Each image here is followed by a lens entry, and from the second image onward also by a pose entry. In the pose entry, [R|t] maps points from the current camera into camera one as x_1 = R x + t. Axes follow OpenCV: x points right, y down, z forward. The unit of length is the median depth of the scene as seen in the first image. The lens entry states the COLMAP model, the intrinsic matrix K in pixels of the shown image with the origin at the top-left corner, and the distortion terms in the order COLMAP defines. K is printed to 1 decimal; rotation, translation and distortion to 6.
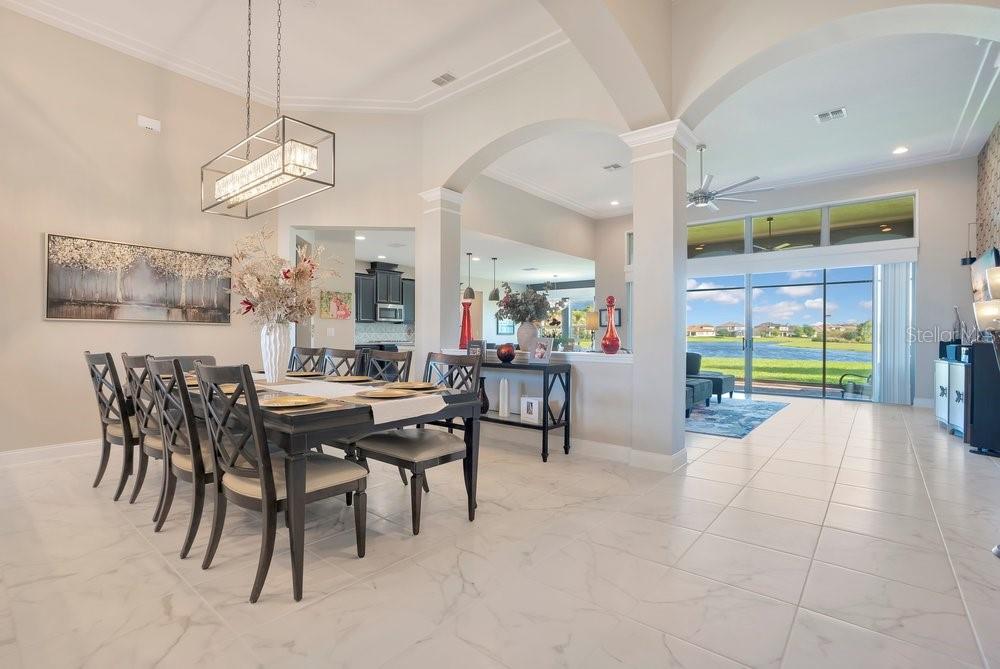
lens RADIAL K [[481.2, 0, 490.0], [0, 481.2, 342.2], [0, 0, 1]] dist [-0.031824, 0.004080]
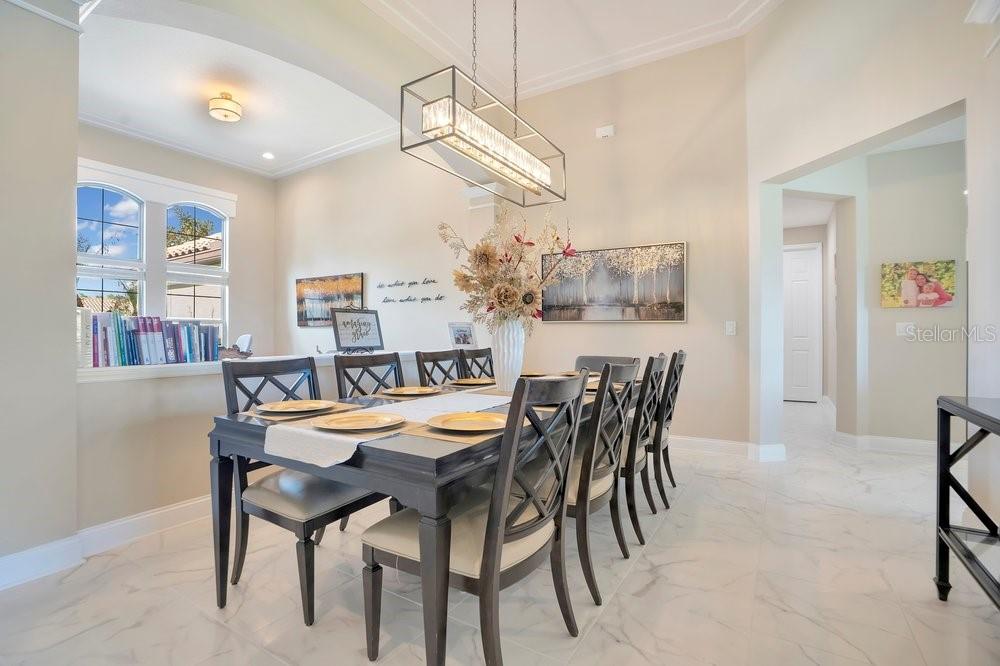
lens RADIAL K [[481.2, 0, 496.7], [0, 481.2, 326.1], [0, 0, 1]] dist [-0.031824, 0.004080]
pose [[0.139397, -0.018806, -0.990058, 0.278796], [-0.015635, 0.999653, -0.021189, -0.007489], [0.990113, 0.018433, 0.139055, 0.611892]]
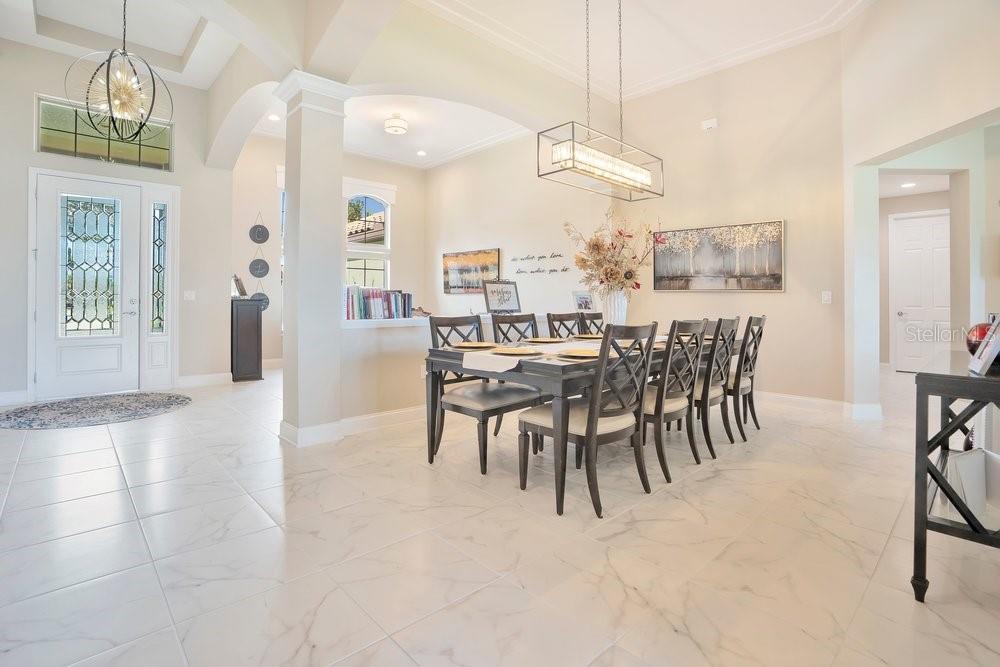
lens RADIAL K [[481.2, 0, 492.2], [0, 481.2, 294.6], [0, 0, 1]] dist [-0.031824, 0.004080]
pose [[-0.127043, -0.015251, -0.991780, 0.519407], [-0.024100, 0.999634, -0.012285, -0.006298], [0.991604, 0.022342, -0.127364, 0.607181]]
